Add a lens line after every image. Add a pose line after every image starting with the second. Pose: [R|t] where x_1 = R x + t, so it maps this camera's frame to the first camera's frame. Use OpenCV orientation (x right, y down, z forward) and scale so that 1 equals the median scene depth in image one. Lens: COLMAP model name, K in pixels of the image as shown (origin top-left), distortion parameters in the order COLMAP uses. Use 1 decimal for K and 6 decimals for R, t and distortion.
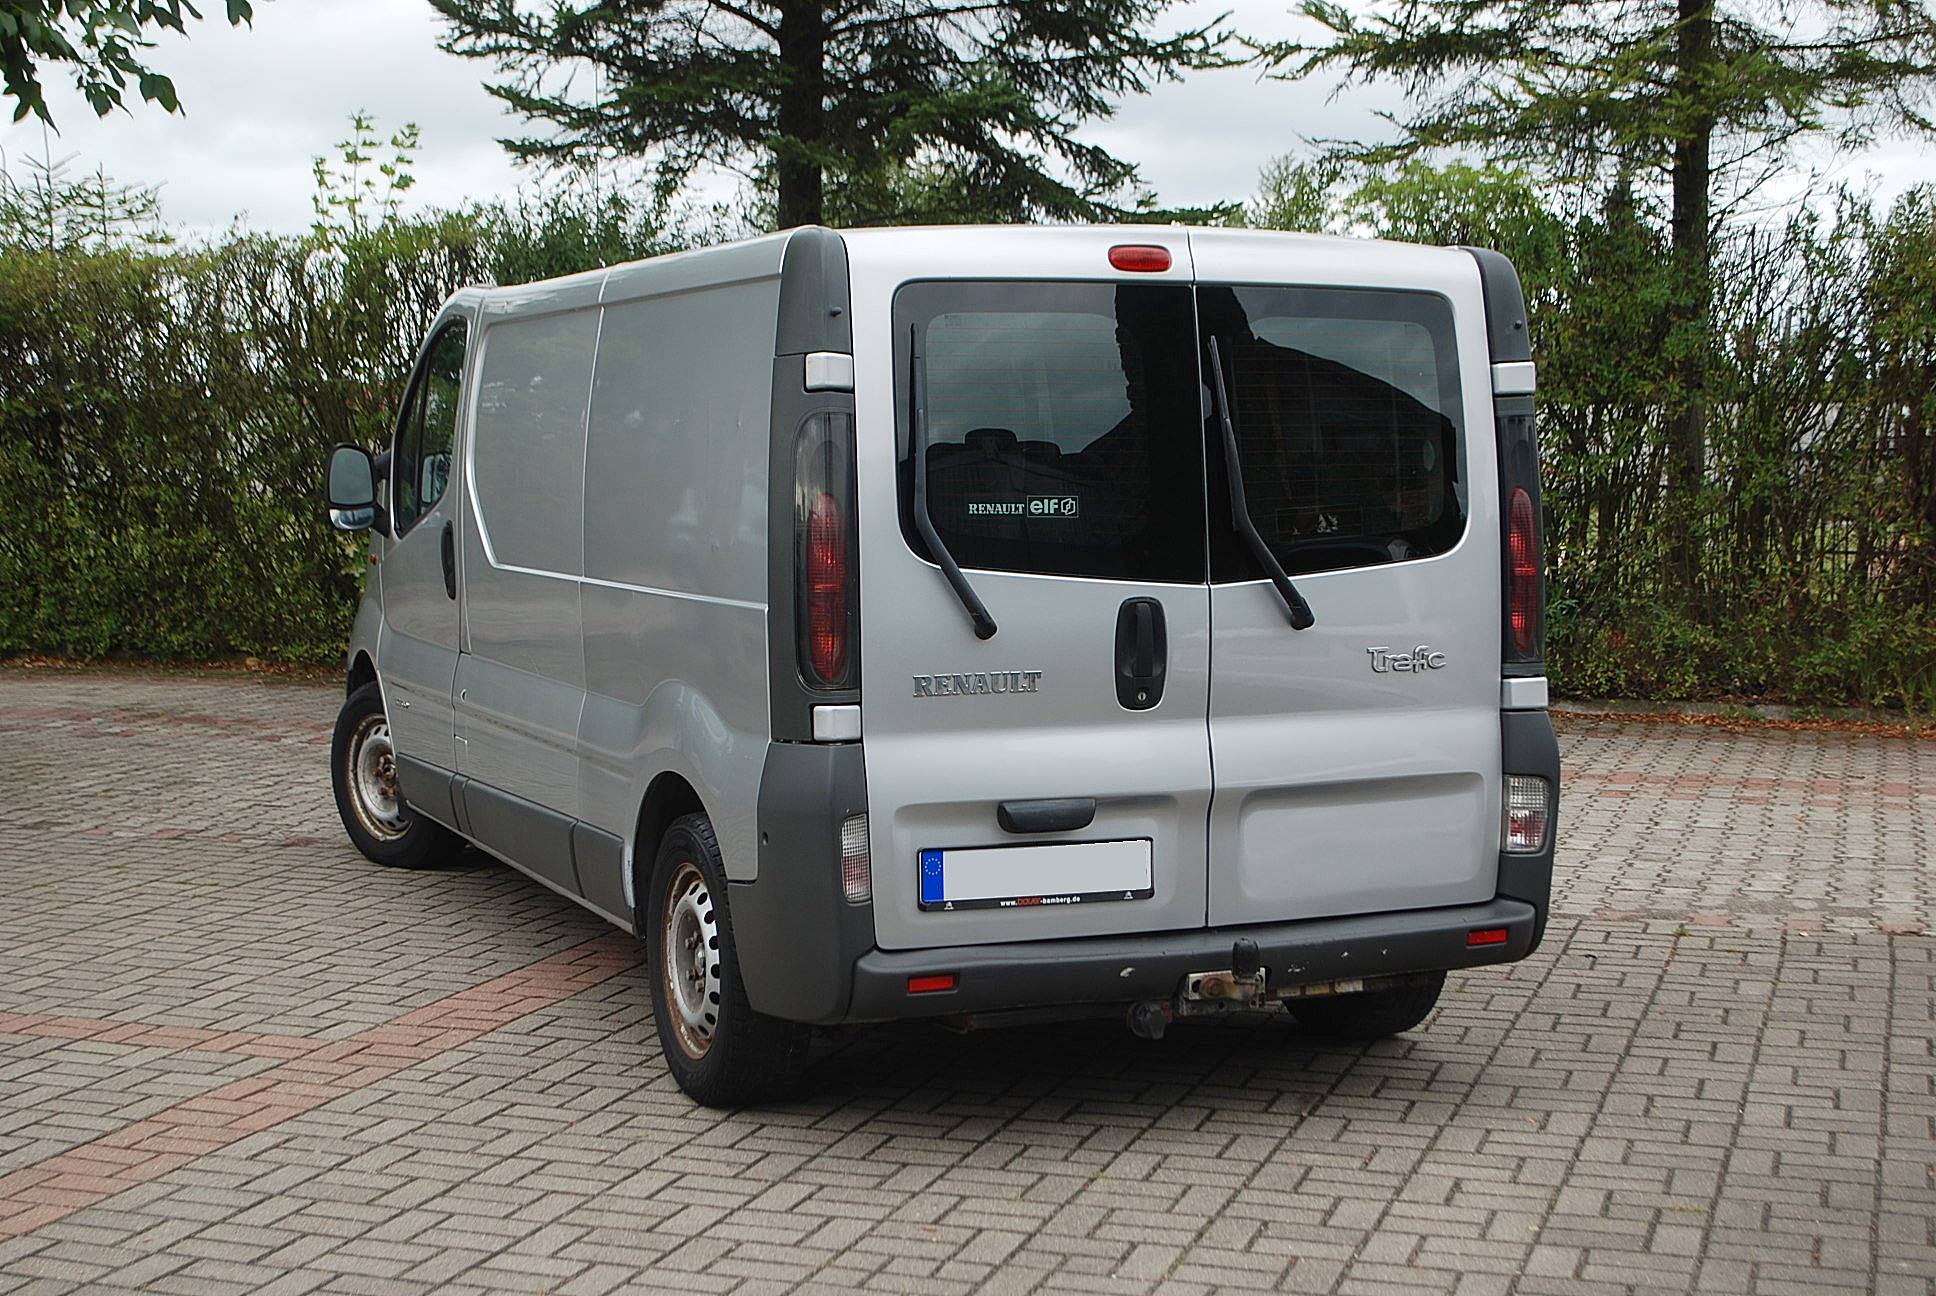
lens RADIAL K [[2812.8, 0, 968.0], [0, 2812.8, 648.0], [0, 0, 1]] dist [-0.099651, 0.057735]
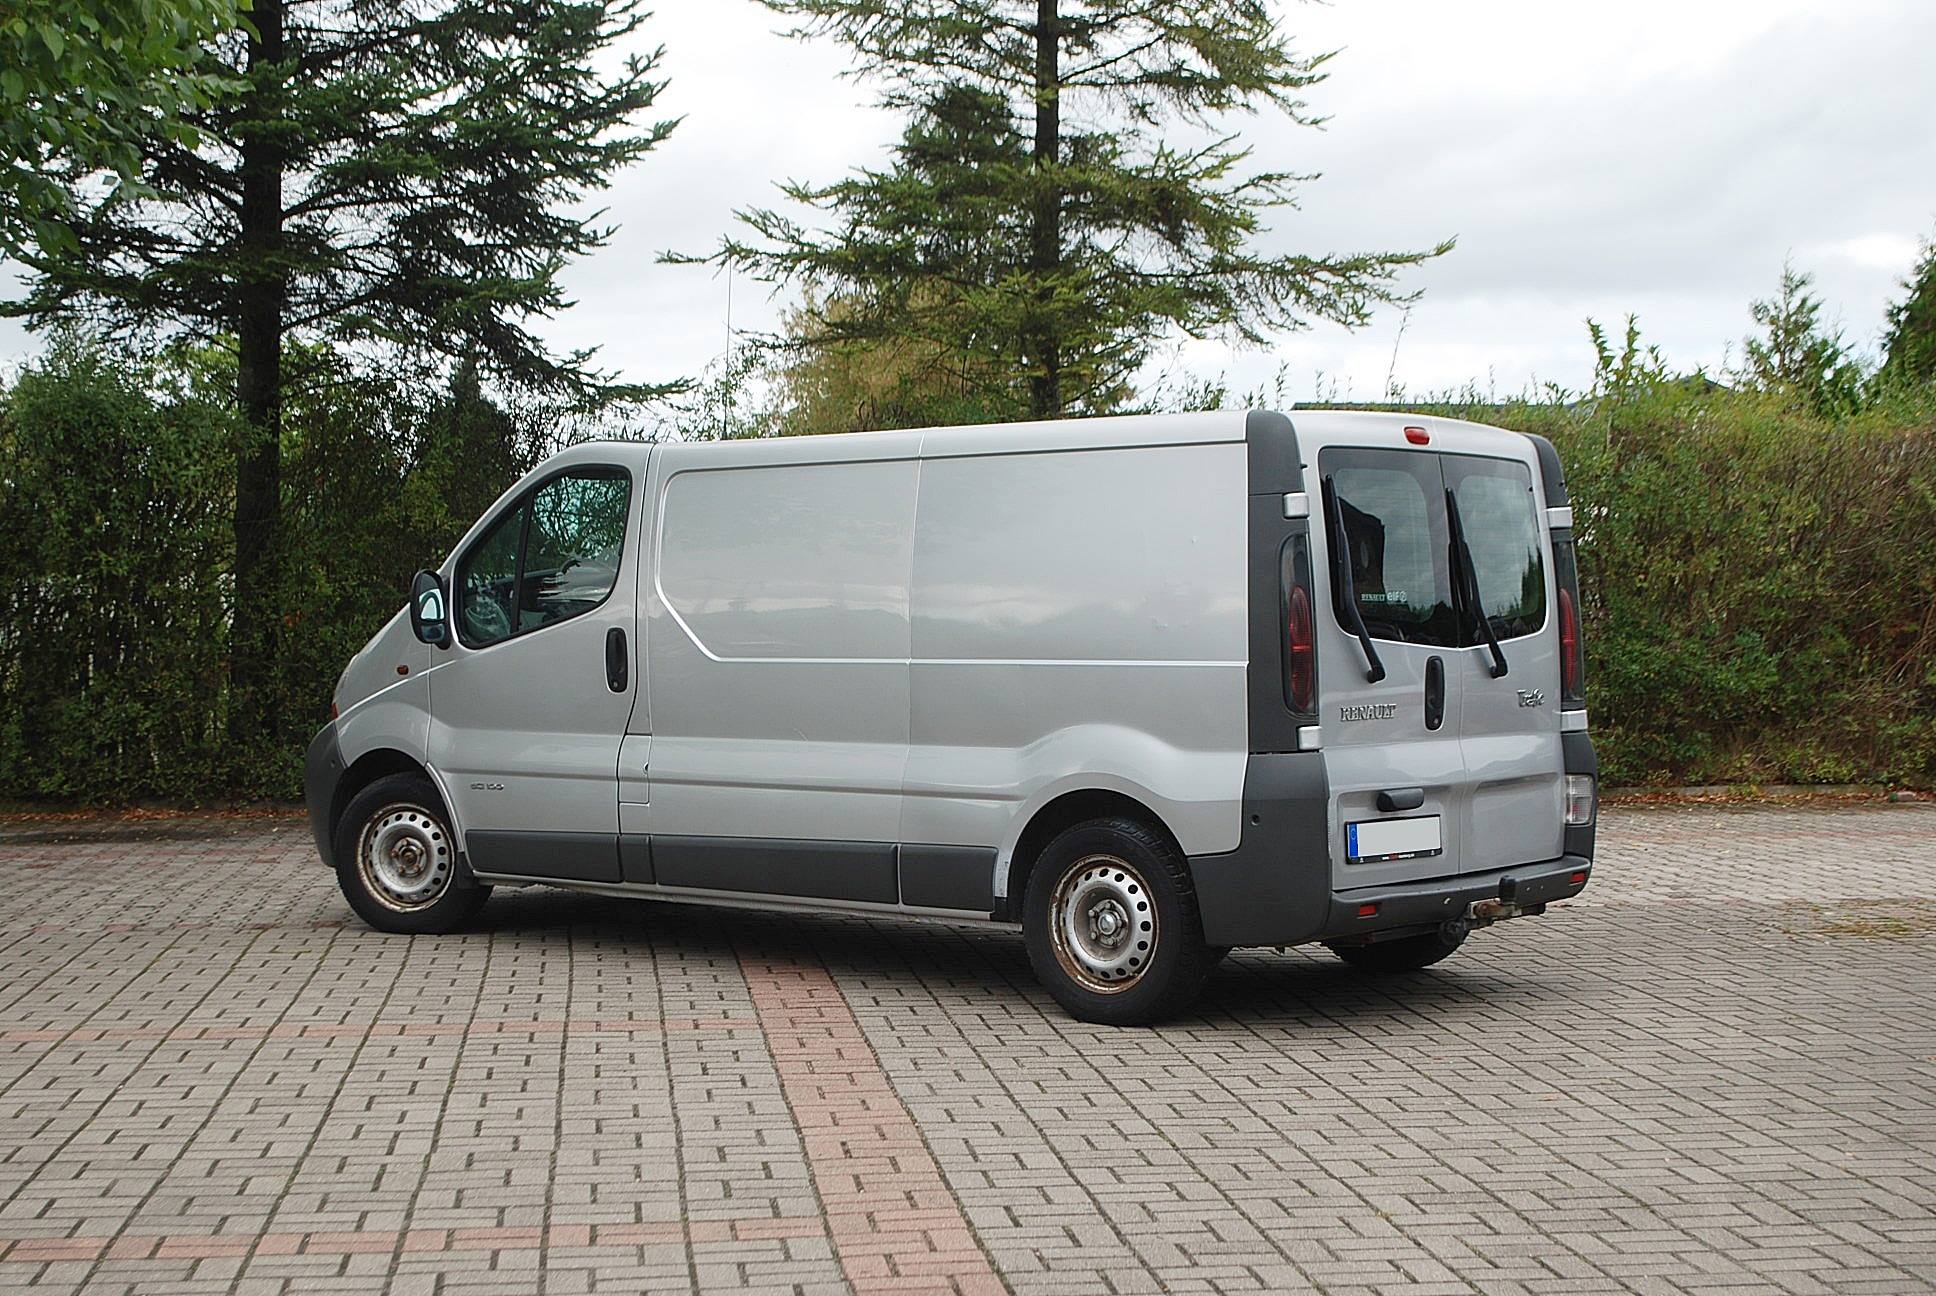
lens RADIAL K [[2812.8, 0, 968.0], [0, 2812.8, 648.0], [0, 0, 1]] dist [-0.099651, 0.057735]
pose [[0.903352, -0.010493, 0.428772, -0.805019], [0.036729, 0.997921, -0.052962, 0.047914], [-0.427325, 0.063592, 0.901859, -0.263428]]
